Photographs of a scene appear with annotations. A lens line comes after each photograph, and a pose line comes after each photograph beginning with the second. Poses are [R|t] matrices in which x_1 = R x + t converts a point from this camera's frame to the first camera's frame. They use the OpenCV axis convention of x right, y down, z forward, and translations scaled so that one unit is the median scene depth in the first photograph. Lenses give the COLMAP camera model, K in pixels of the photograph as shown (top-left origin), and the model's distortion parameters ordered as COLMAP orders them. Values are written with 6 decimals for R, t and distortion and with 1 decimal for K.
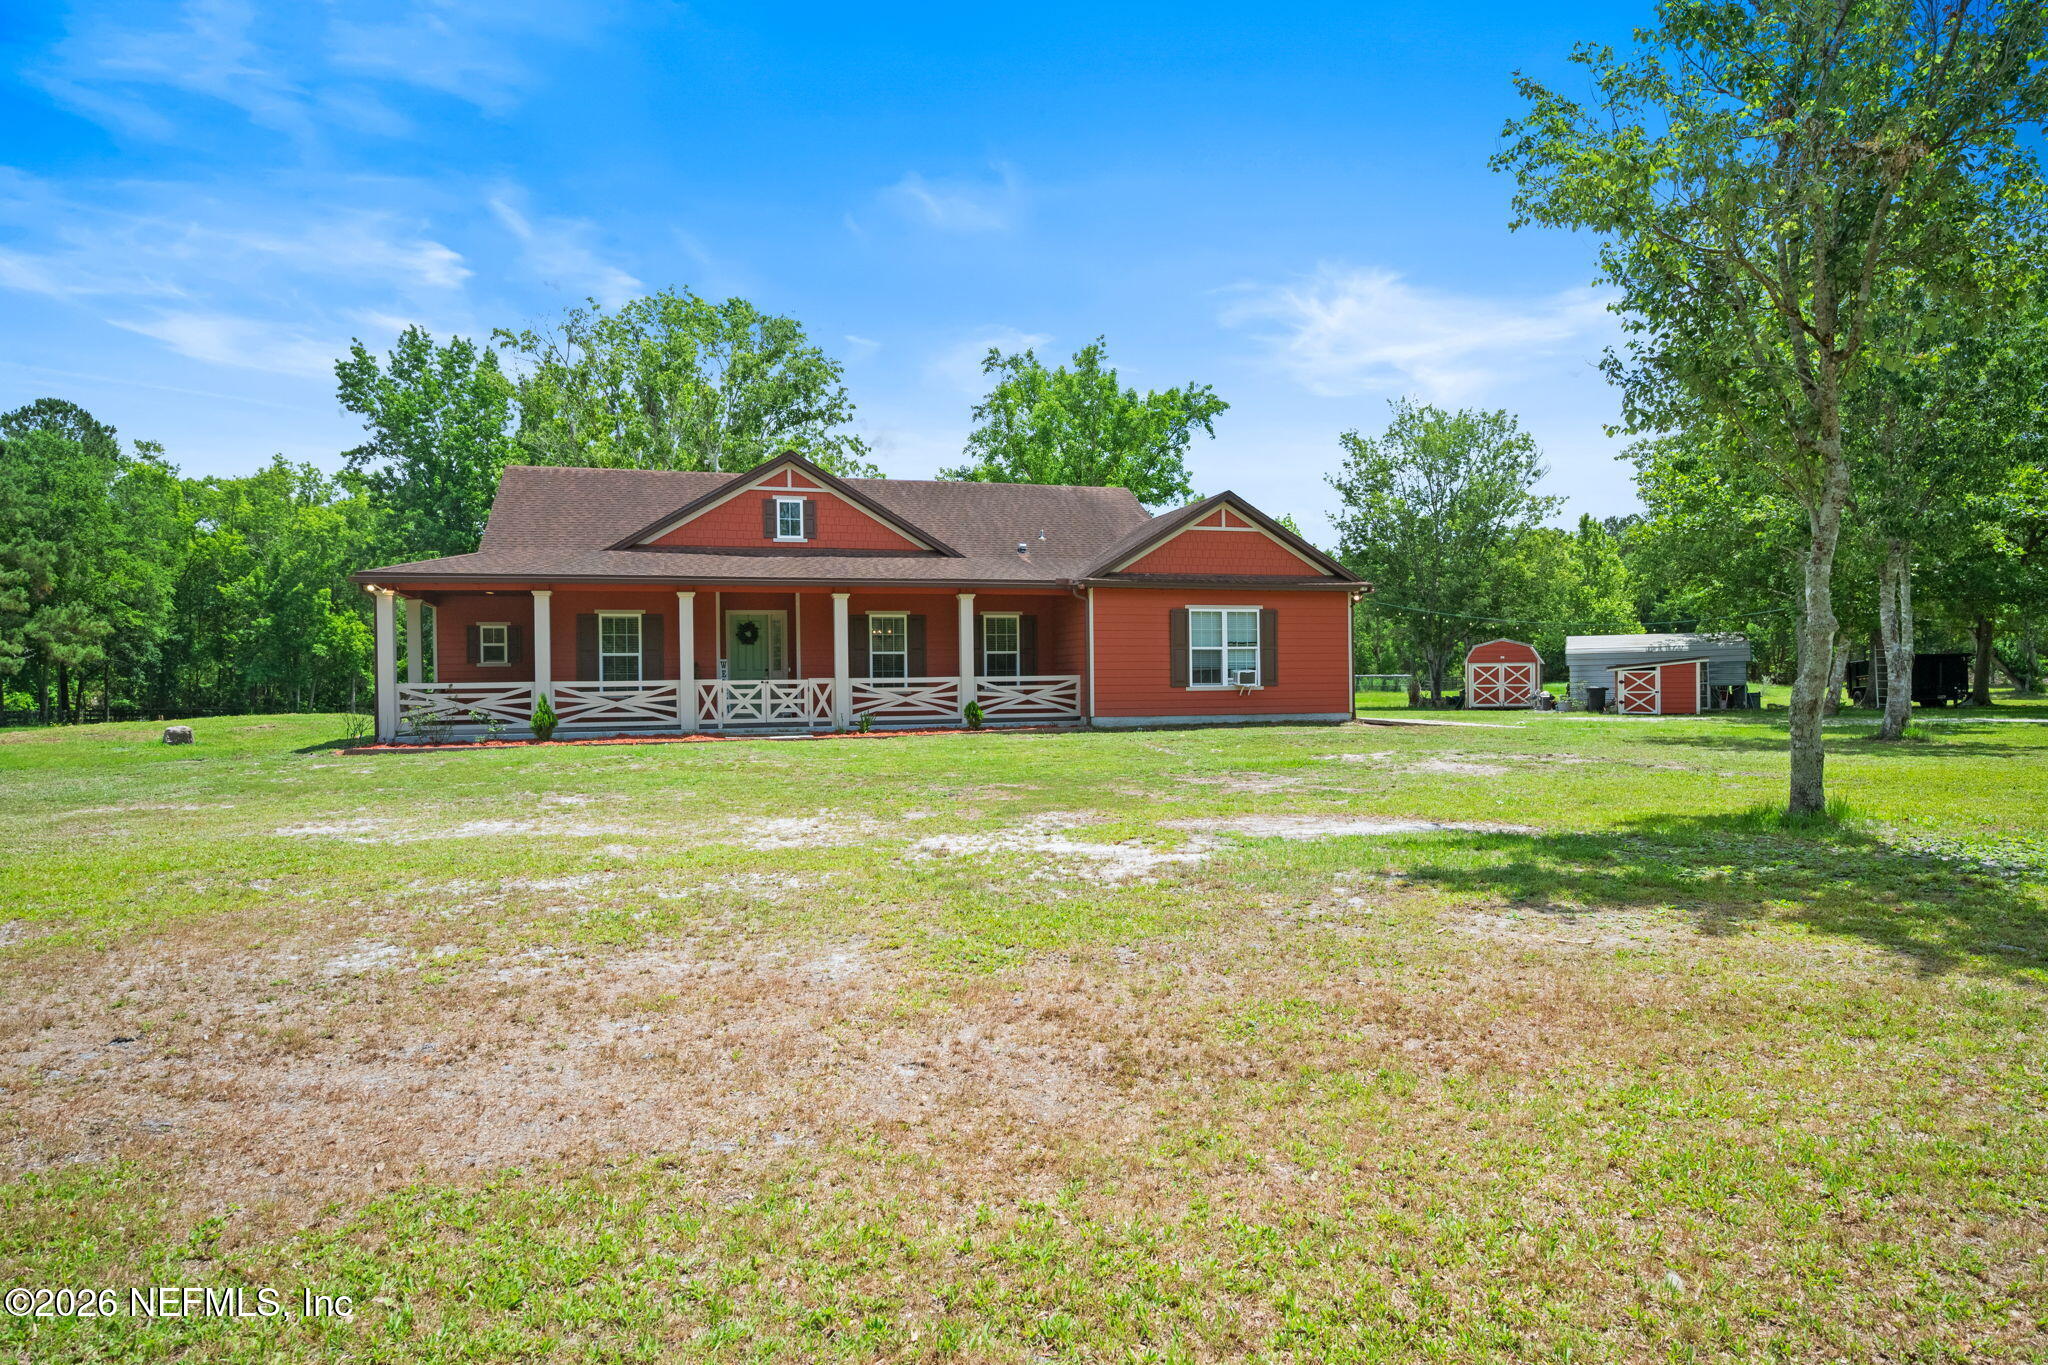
lens RADIAL K [[1166.9, 0, 1024.0], [0, 1166.9, 682.5], [0, 0, 1]] dist [0.014326, 0.001660]
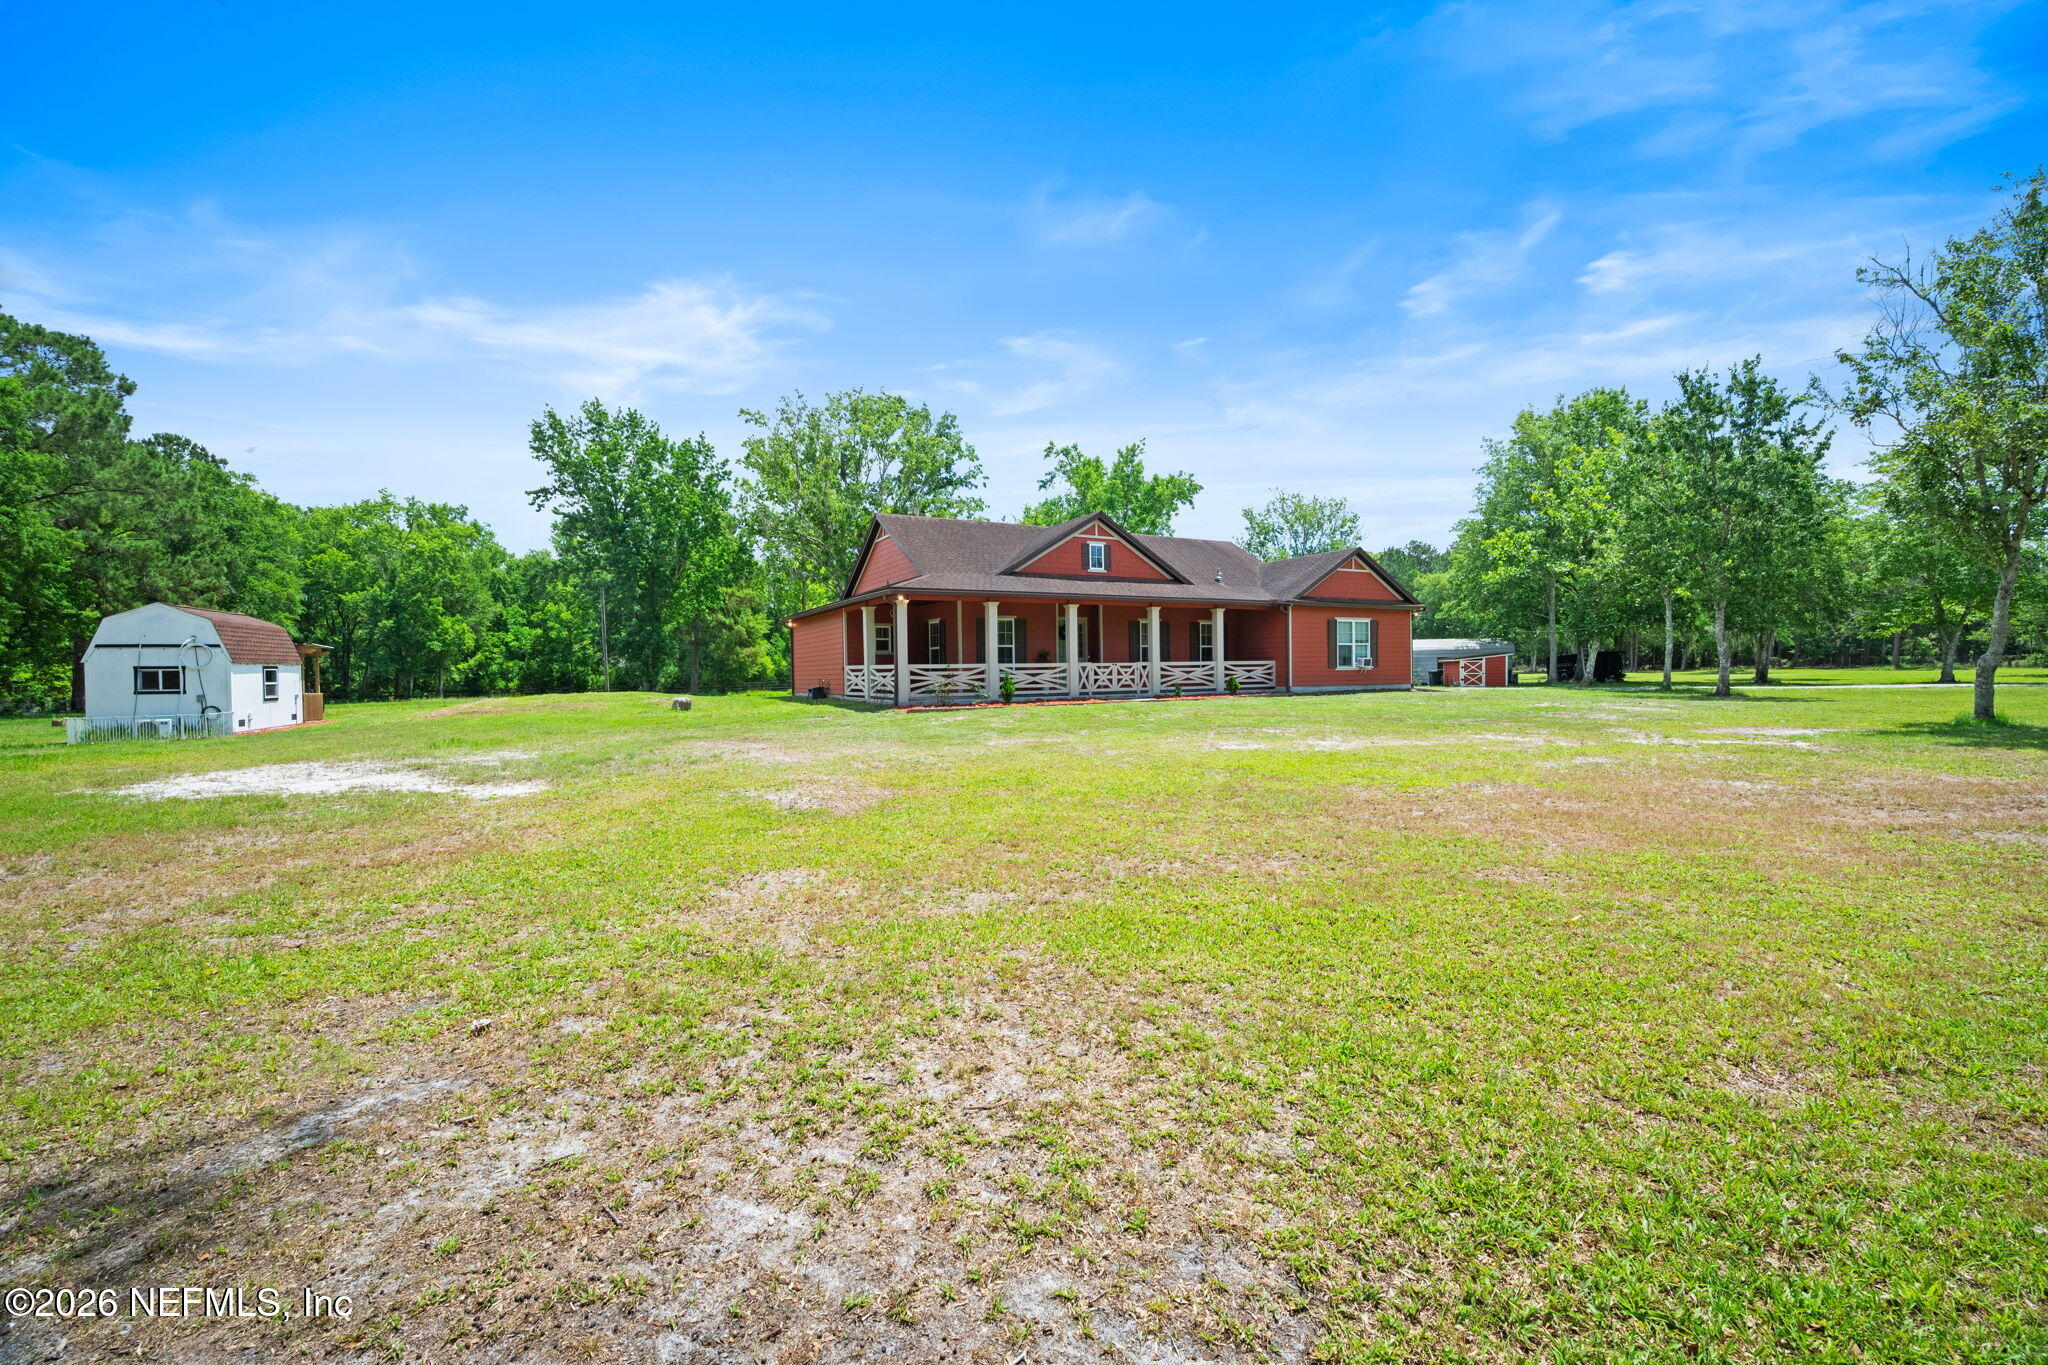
lens RADIAL K [[832.7, 0, 1024.0], [0, 832.7, 682.5], [0, 0, 1]] dist [0.000651, 0.000017]
pose [[0.975649, -0.005063, 0.219281, -0.526629], [0.002772, 0.999938, 0.010756, 0.010318], [-0.219322, -0.009887, 0.975602, -0.030526]]
